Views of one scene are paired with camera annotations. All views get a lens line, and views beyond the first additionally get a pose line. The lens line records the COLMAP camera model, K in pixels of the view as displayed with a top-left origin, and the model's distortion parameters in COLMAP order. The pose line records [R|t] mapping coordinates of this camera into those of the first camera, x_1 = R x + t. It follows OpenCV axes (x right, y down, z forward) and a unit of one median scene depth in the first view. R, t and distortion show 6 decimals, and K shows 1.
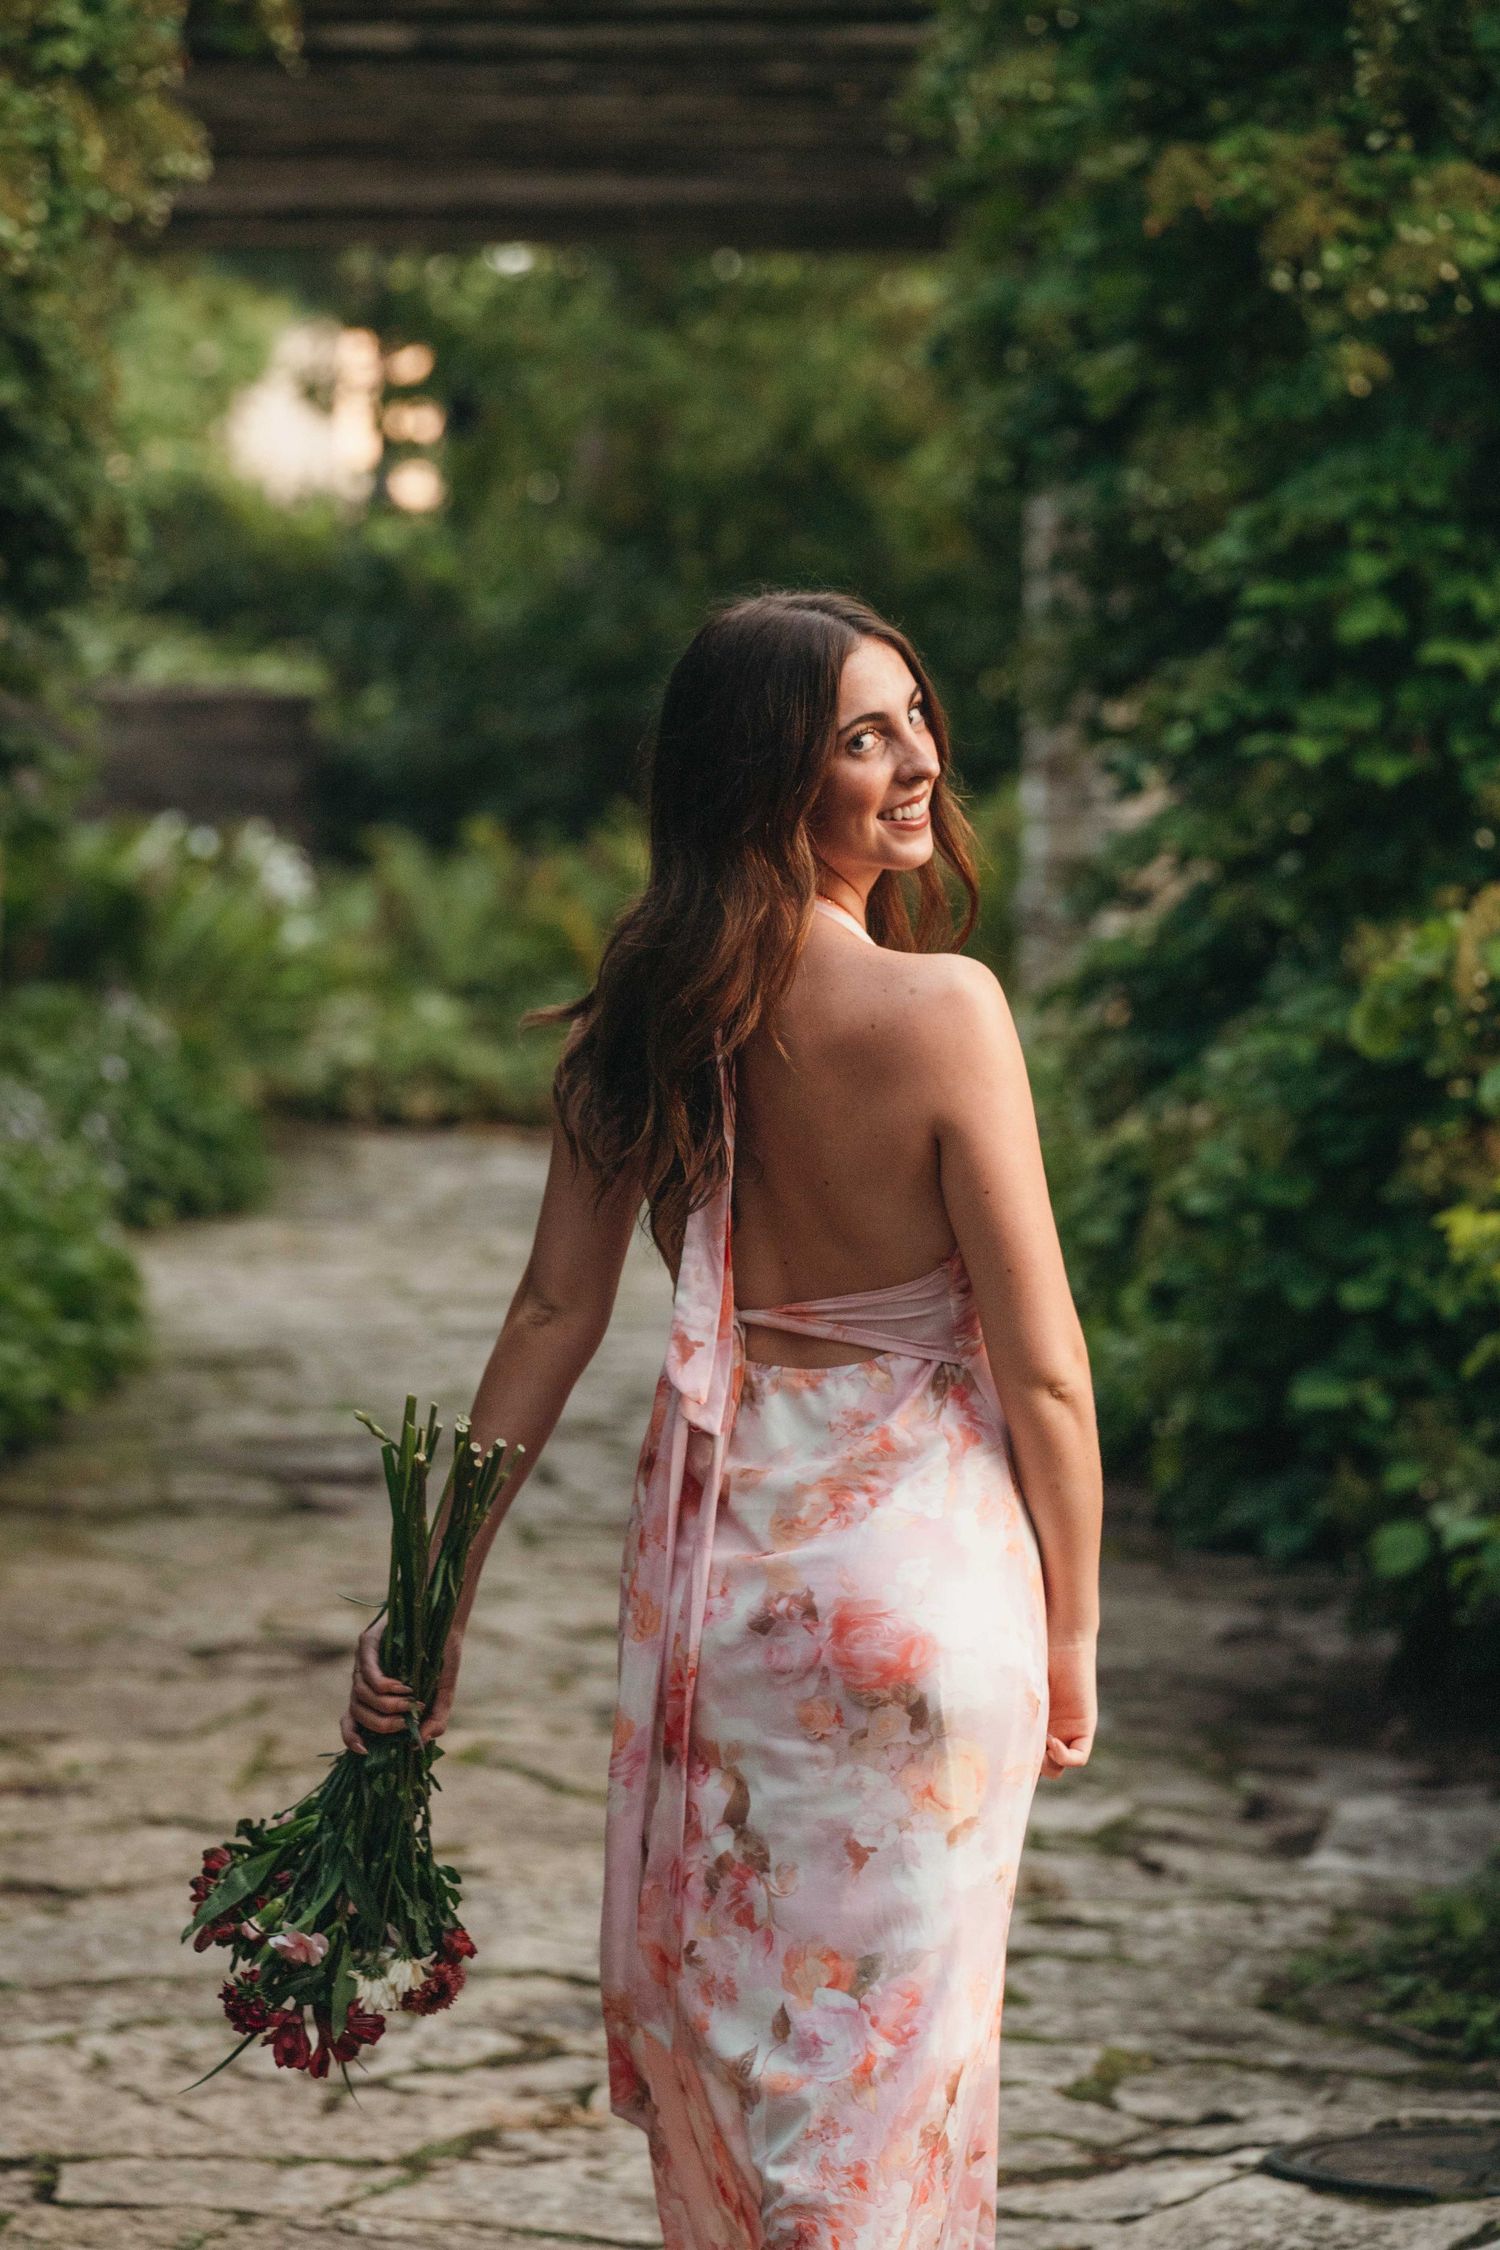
lens RADIAL K [[9564.5, 0, 746.3], [0, 9564.5, 1124.7], [0, 0, 1]] dist [-0.206385, 0.000000]
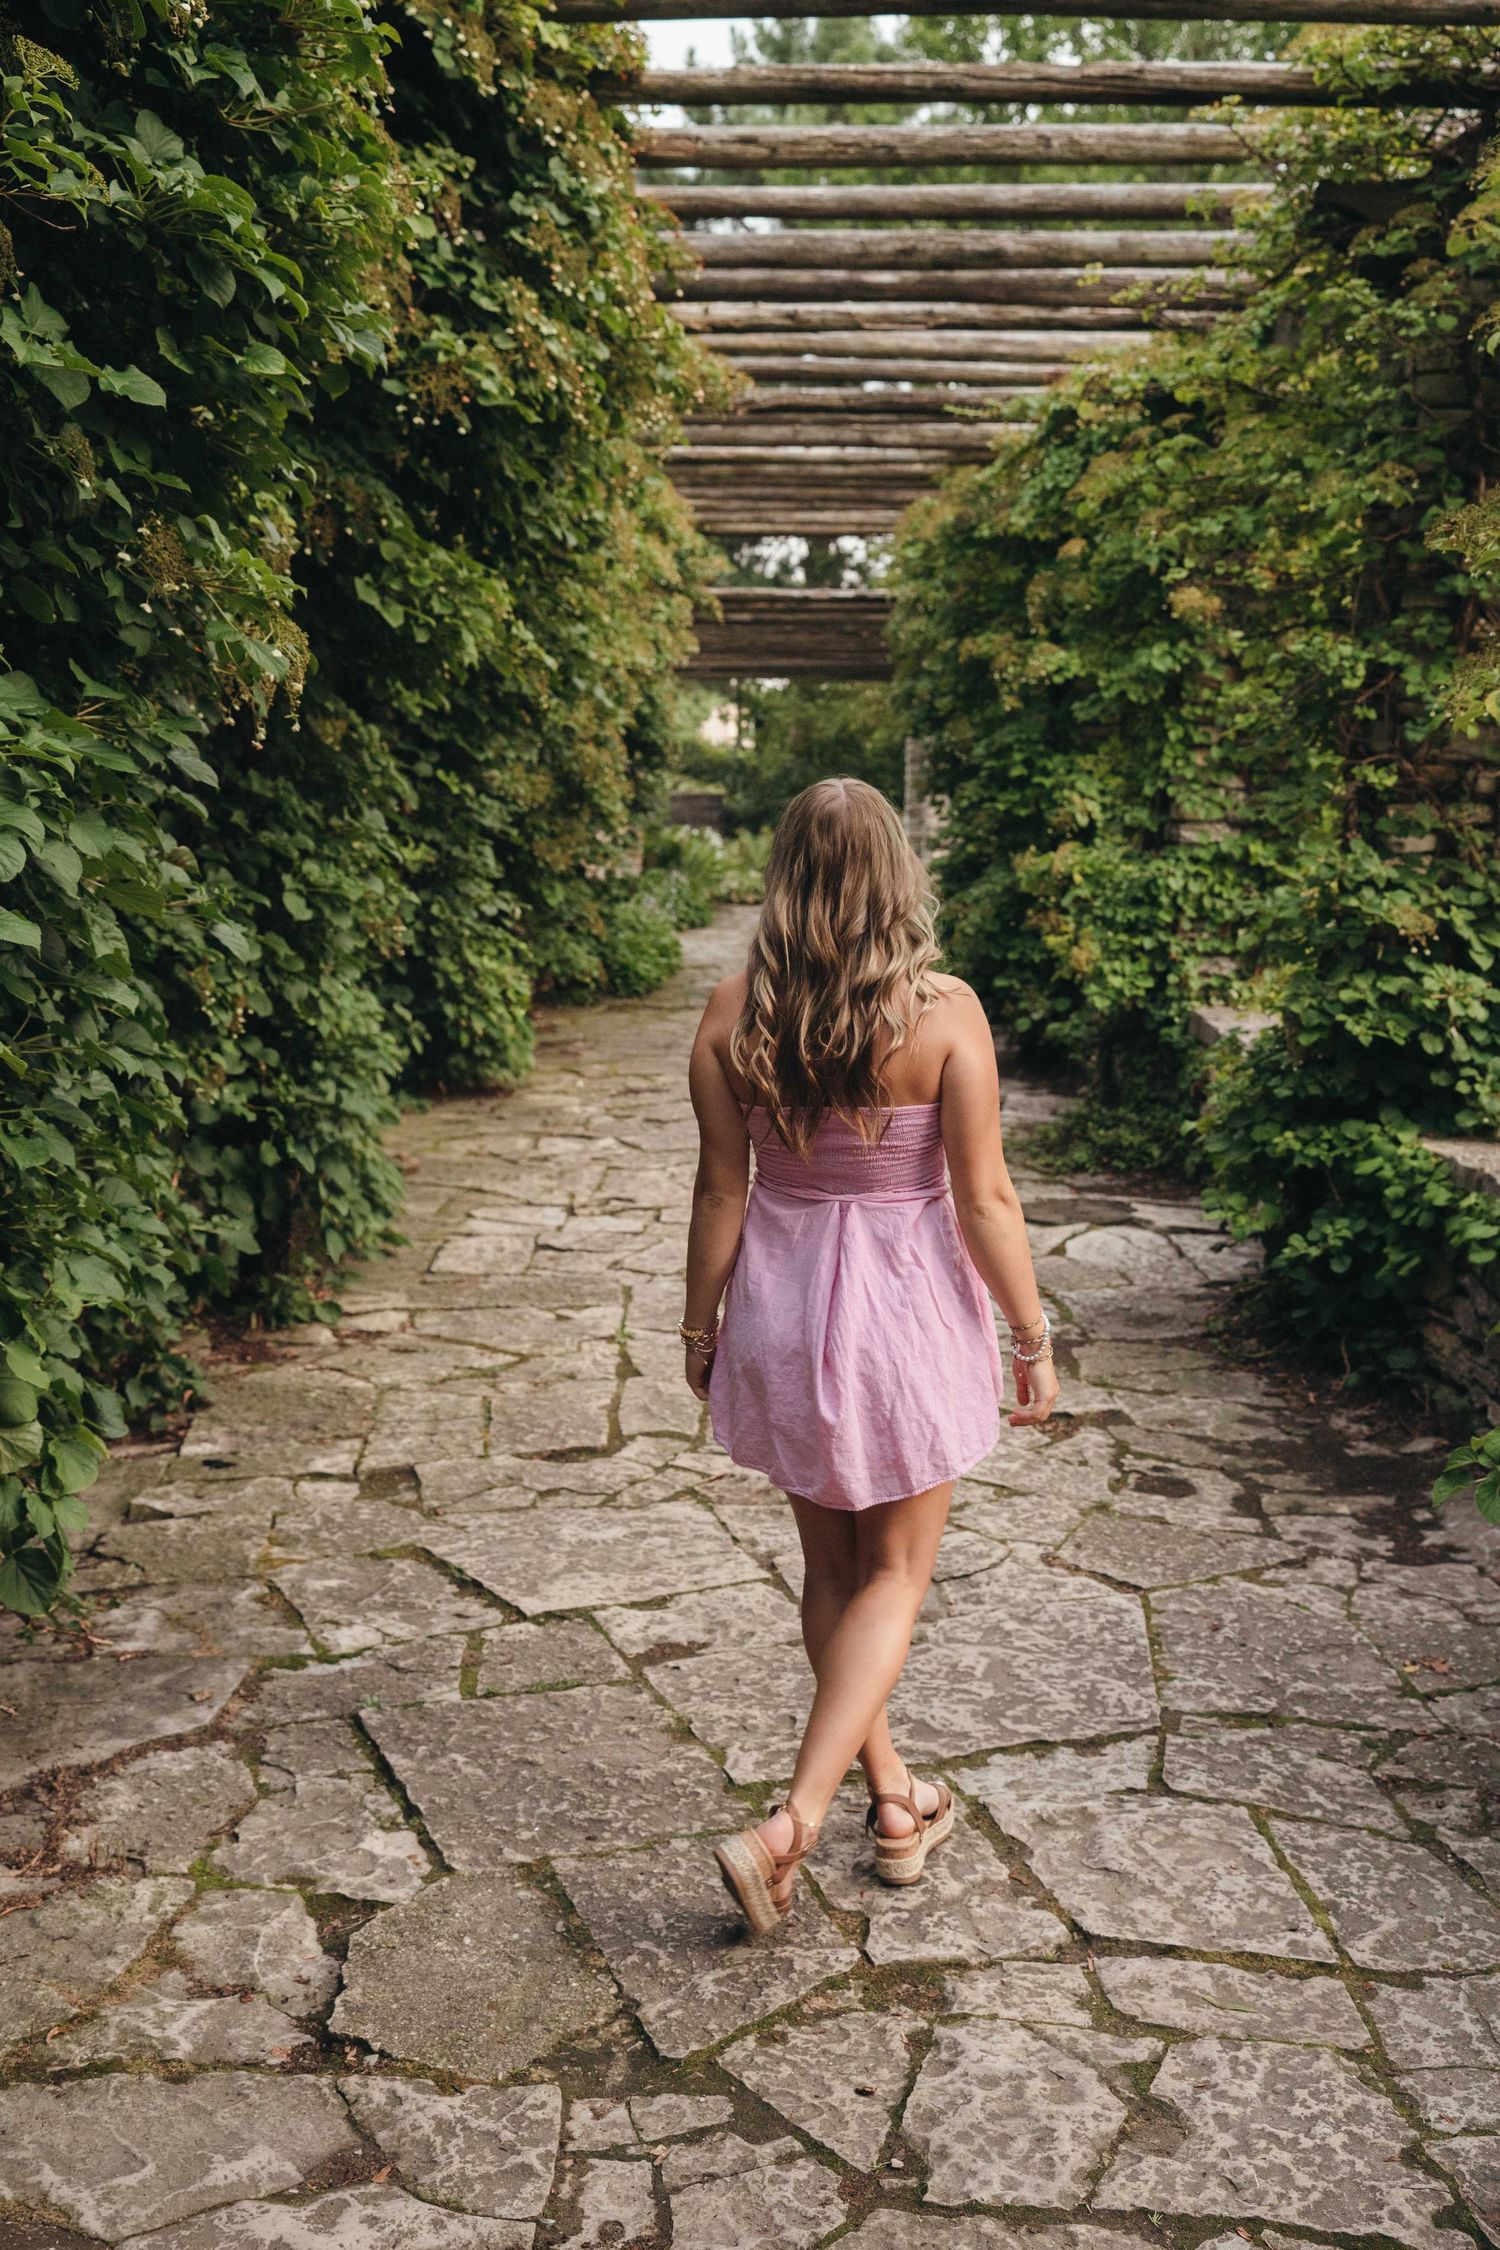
lens RADIAL K [[2259.3, 0, 763.8], [0, 2259.3, 1118.3], [0, 0, 1]] dist [-0.012925, 0.000000]
pose [[0.999676, 0.005823, -0.024759, -0.007823], [-0.003418, 0.995366, 0.096097, -0.002515], [0.025204, -0.095981, 0.995064, 0.098479]]
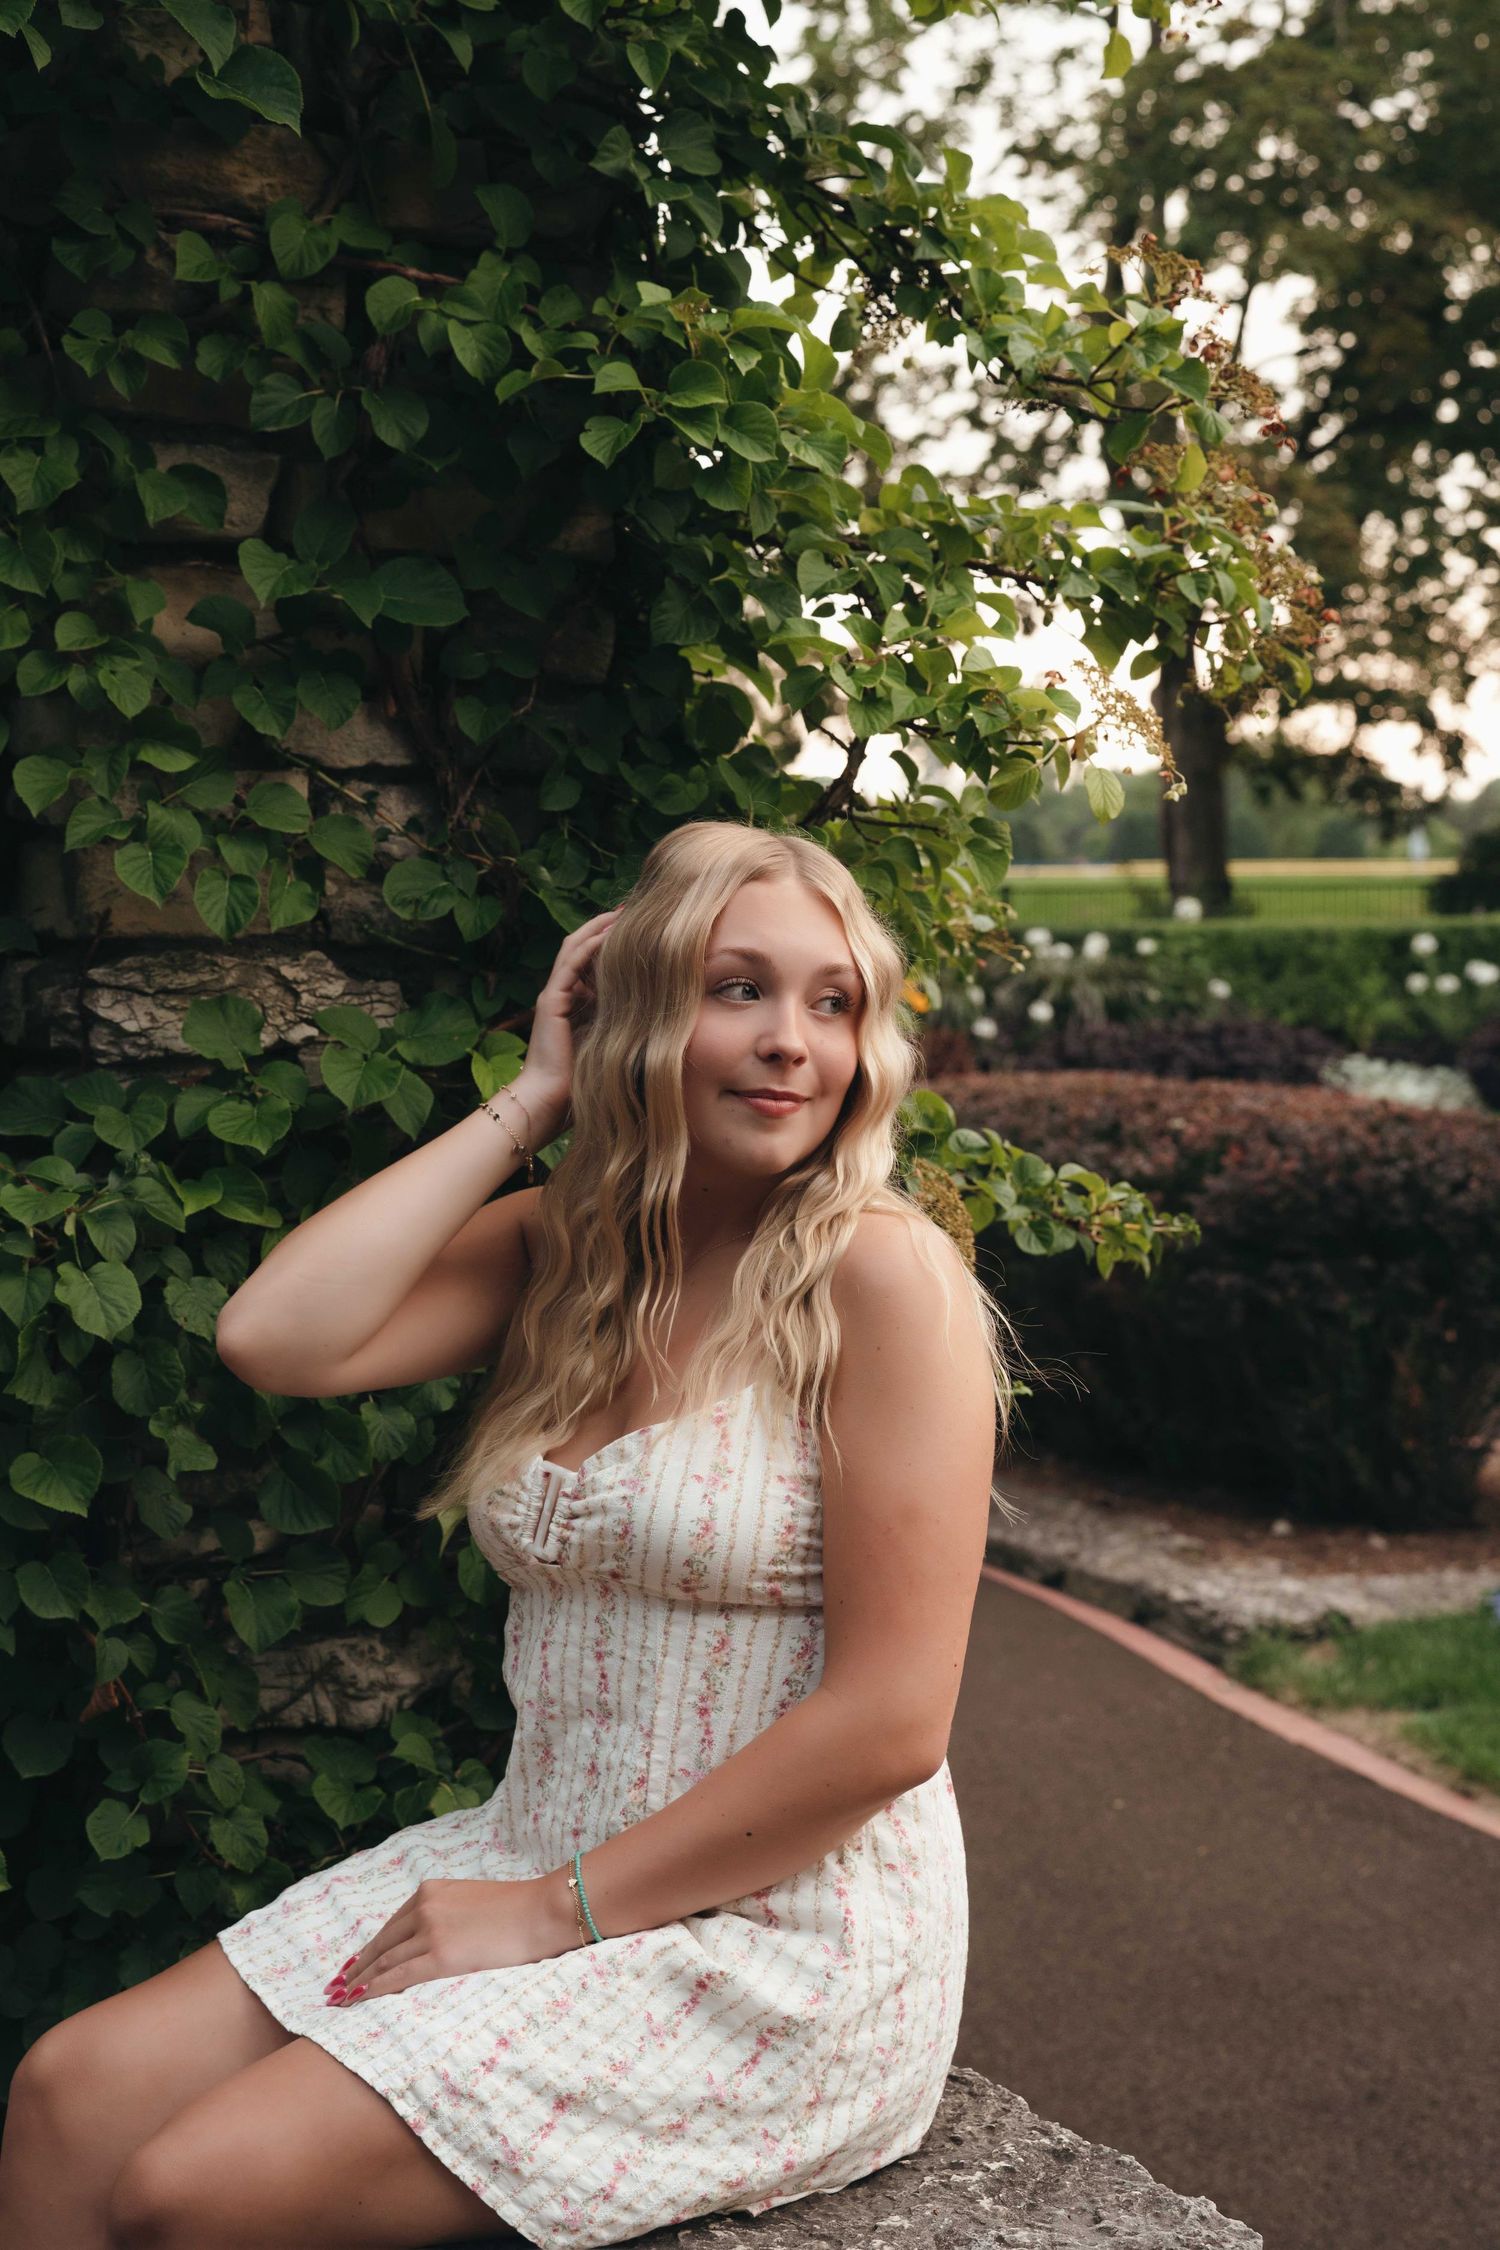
lens RADIAL K [[3199.8, 0, 746.9], [0, 3199.8, 1123.6], [0, 0, 1]] dist [0.016551, 0.000000]
pose [[0.921044, -0.049274, 0.386330, 0.061378], [0.036173, 0.998499, 0.041113, -0.022087], [-0.387776, -0.023892, 0.921444, 0.587238]]
